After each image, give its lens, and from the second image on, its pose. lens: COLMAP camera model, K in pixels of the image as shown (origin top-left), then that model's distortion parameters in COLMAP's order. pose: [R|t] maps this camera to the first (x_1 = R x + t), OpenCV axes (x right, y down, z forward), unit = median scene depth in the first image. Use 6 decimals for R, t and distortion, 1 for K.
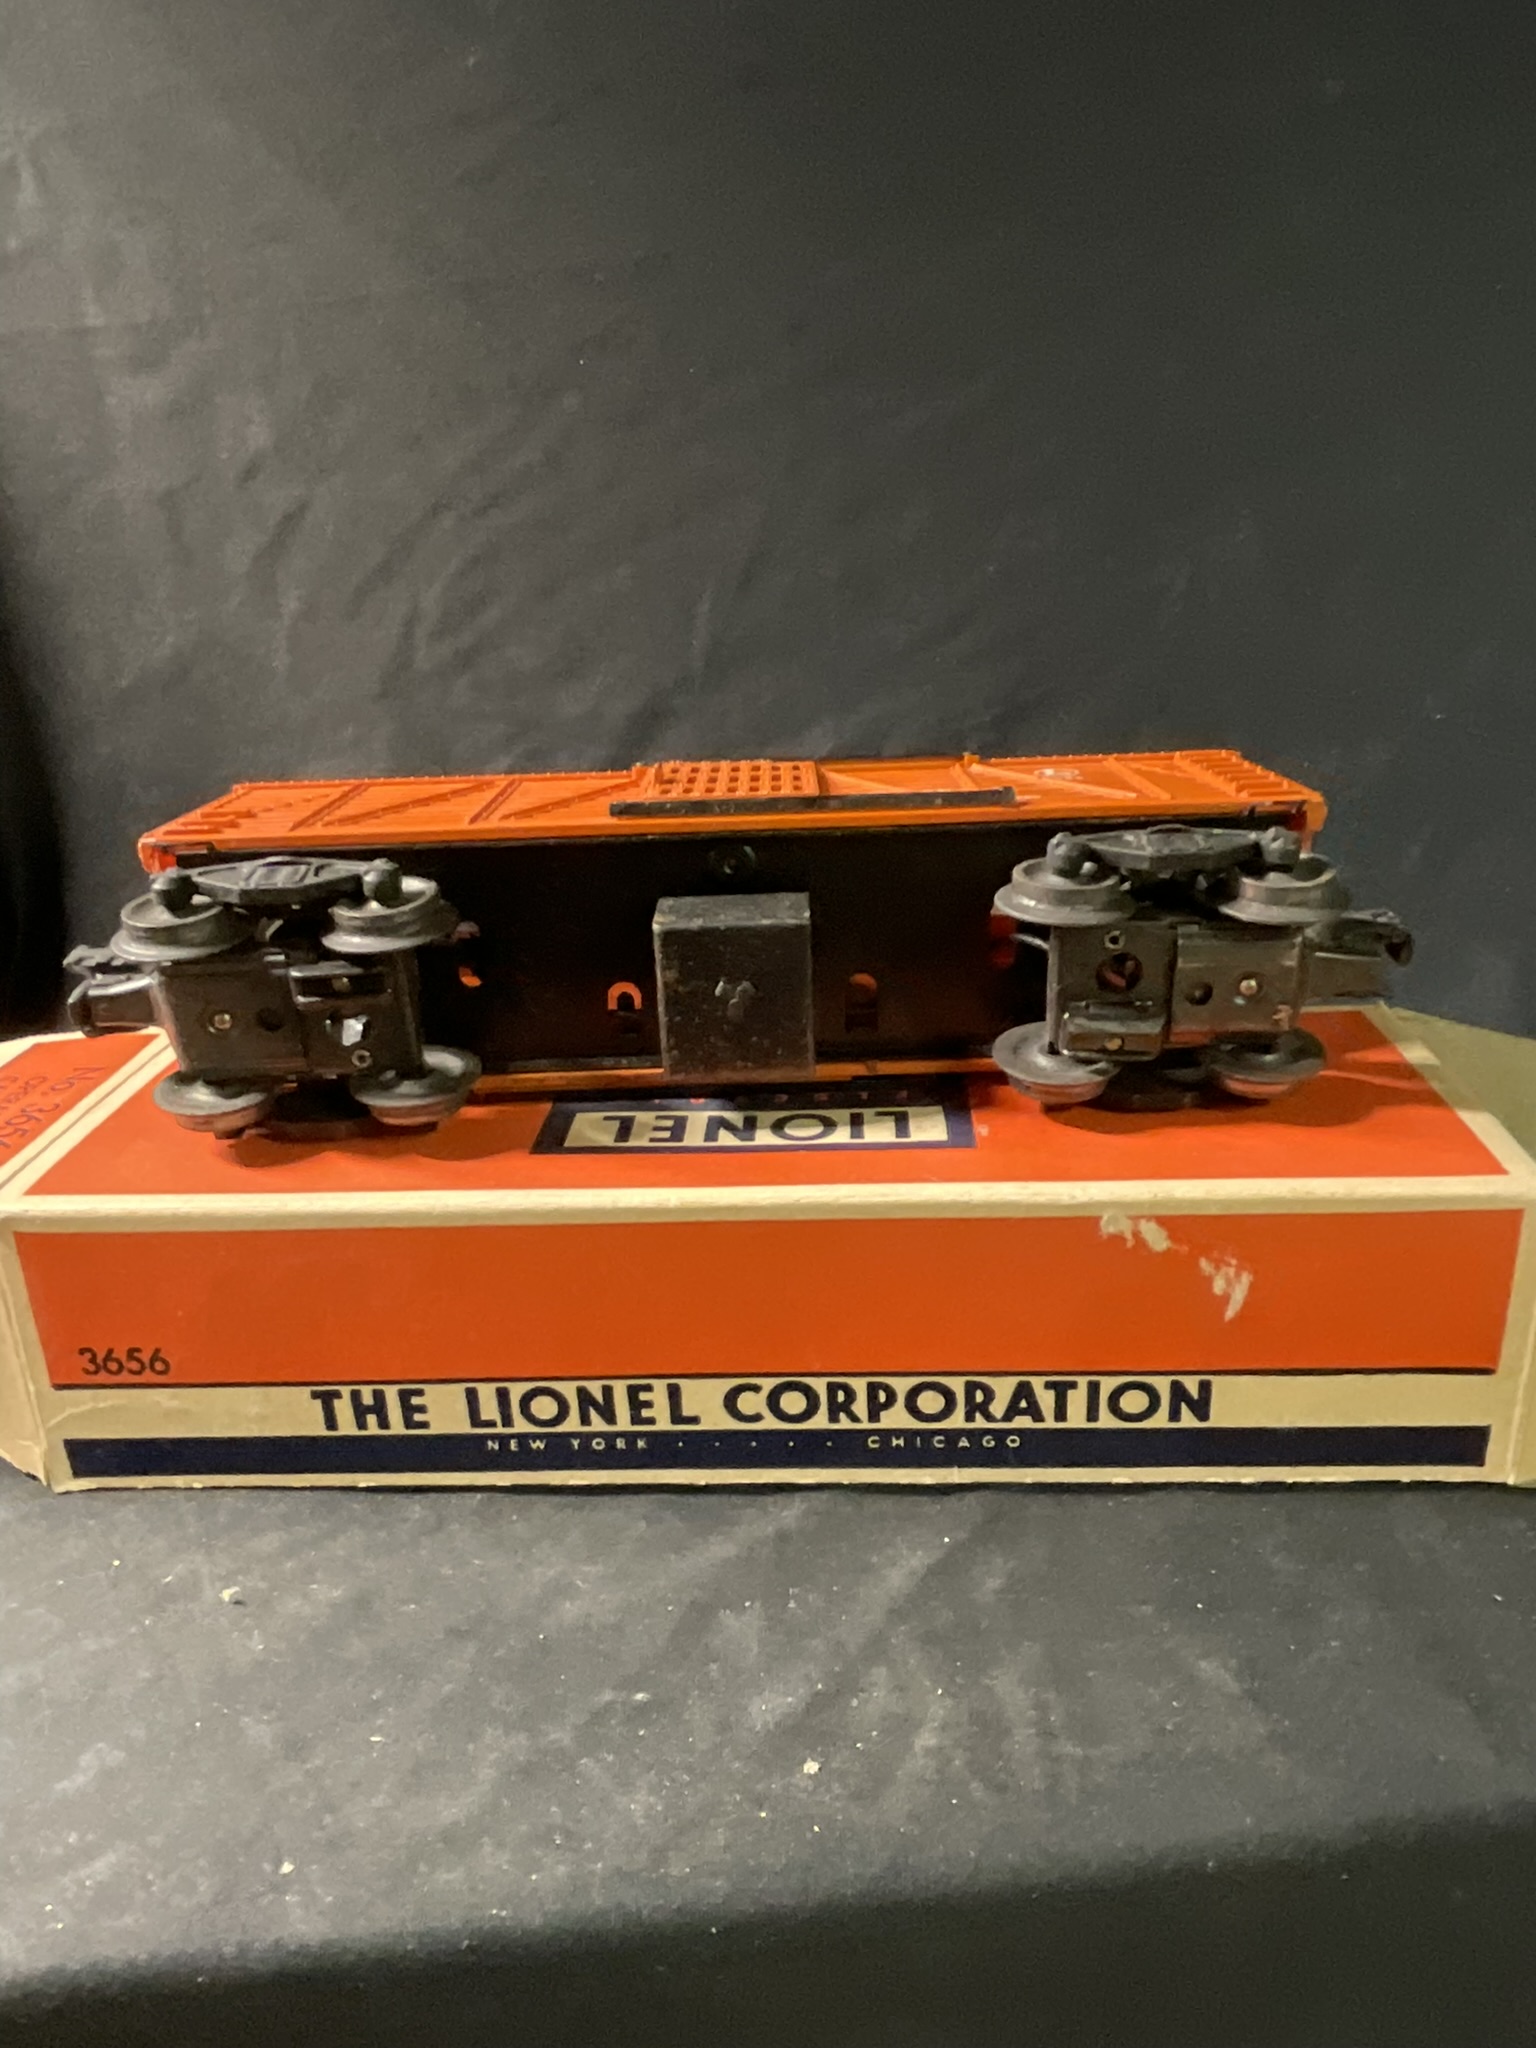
lens RADIAL K [[1435.5, 0, 763.3], [0, 1435.5, 1014.7], [0, 0, 1]] dist [0.004655, 0.007538]
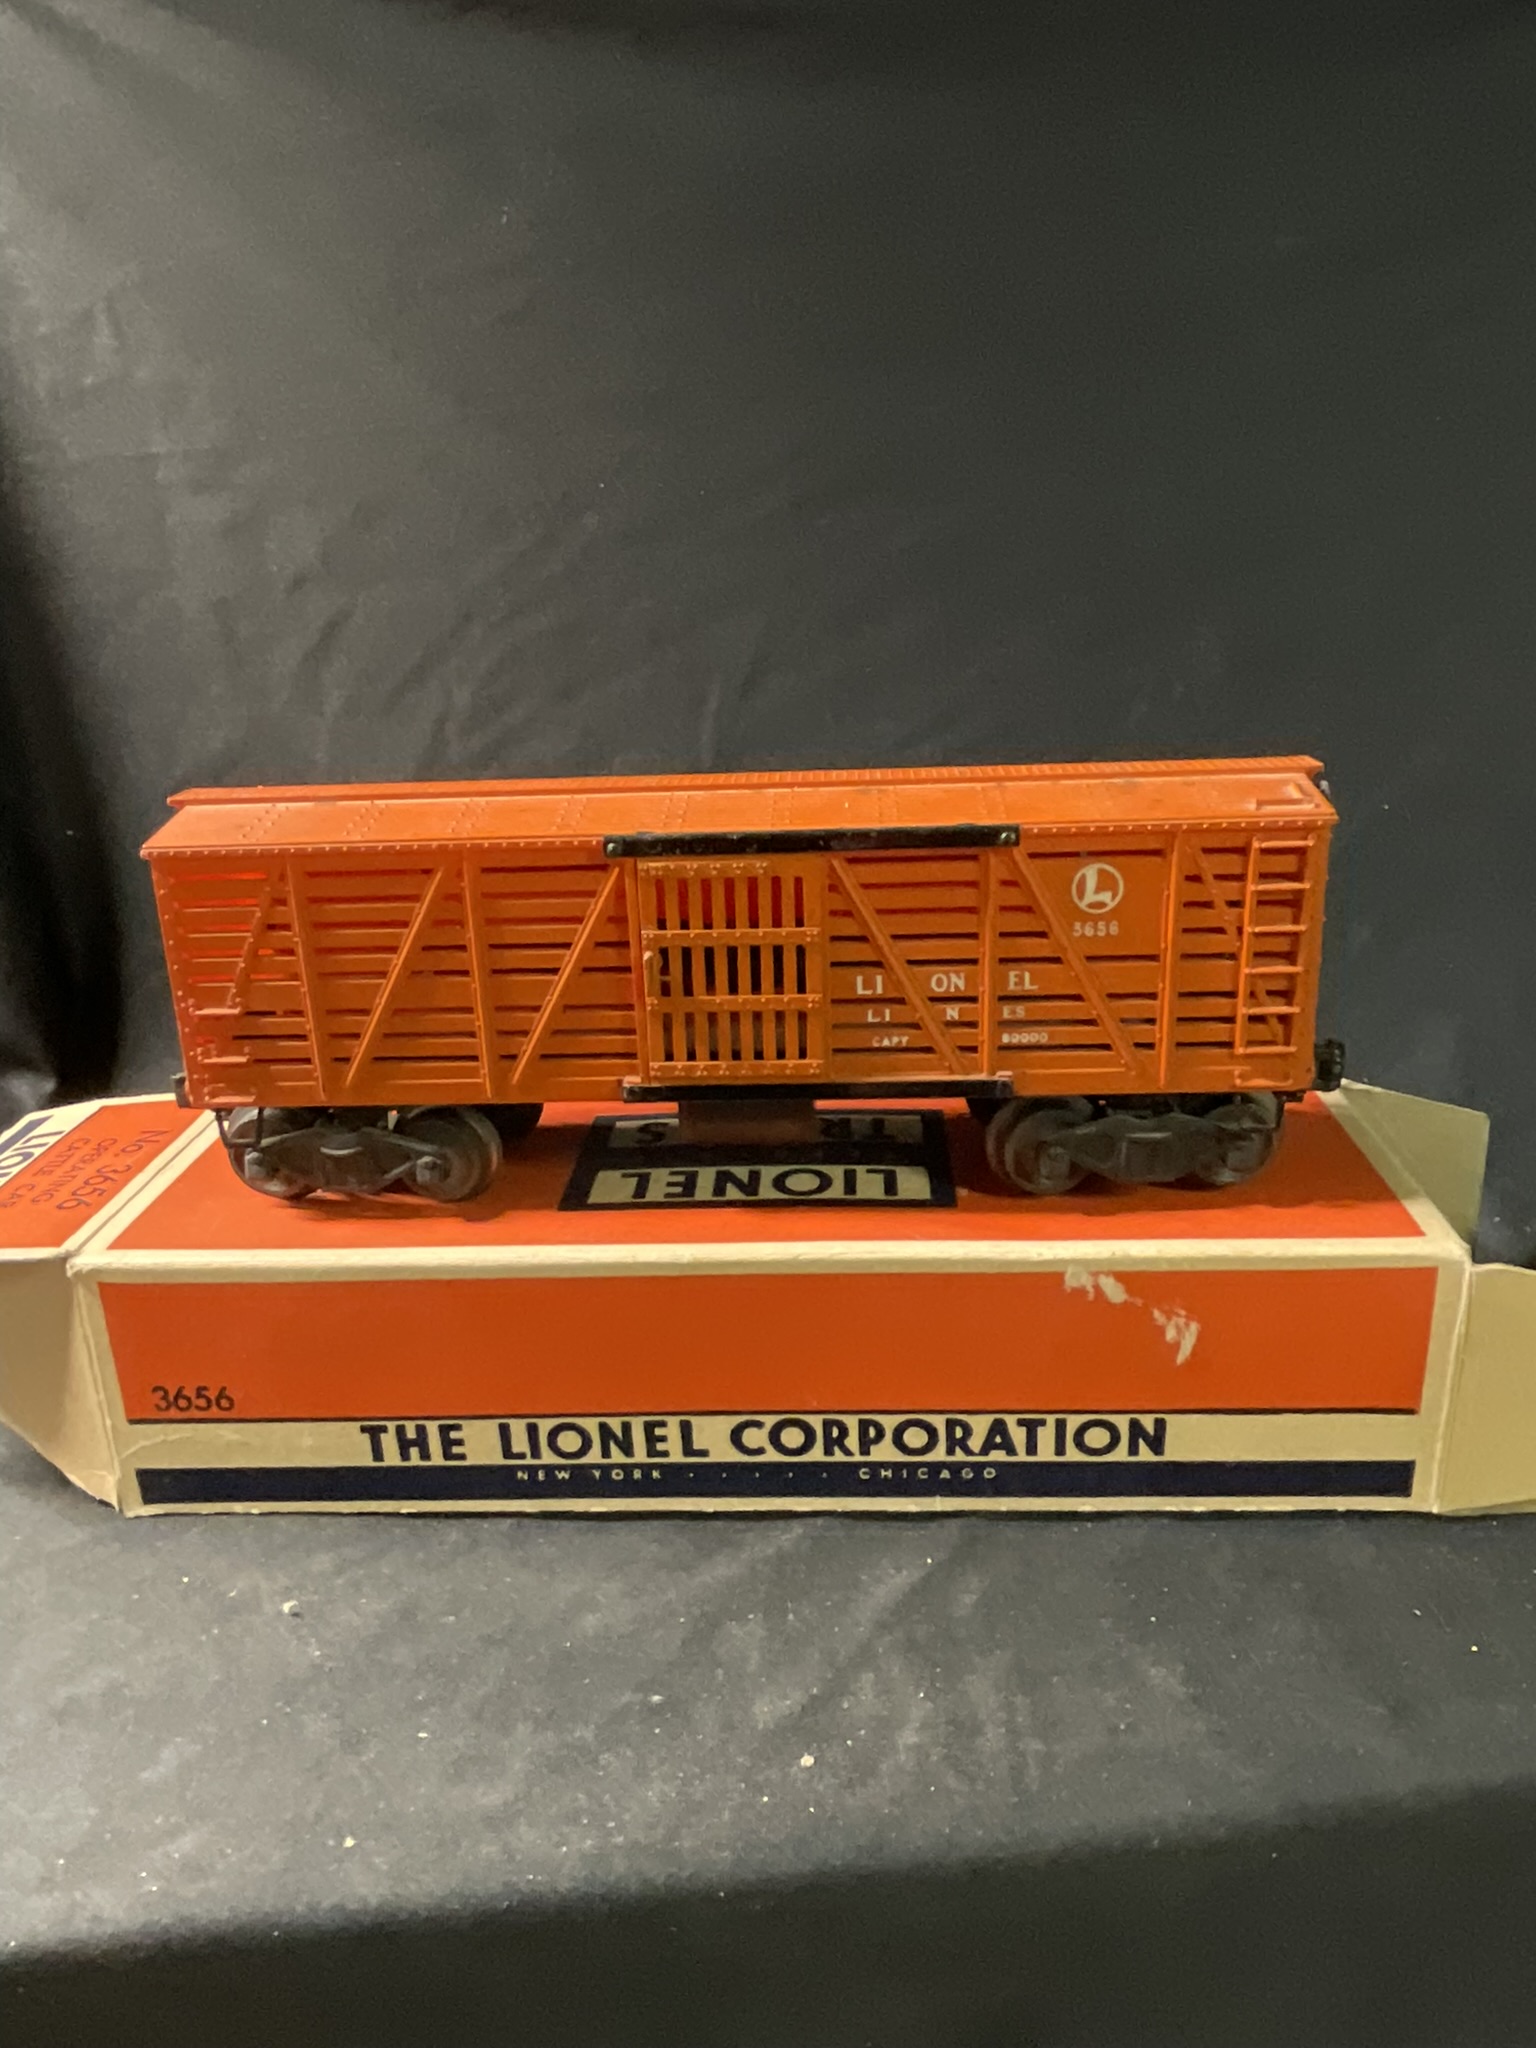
lens RADIAL K [[1435.5, 0, 761.4], [0, 1435.5, 1032.0], [0, 0, 1]] dist [0.004655, 0.007538]
pose [[0.999983, 0.001761, -0.005545, 0.003217], [-0.001832, 0.999914, -0.012955, -0.031505], [0.005522, 0.012965, 0.999901, -0.123901]]
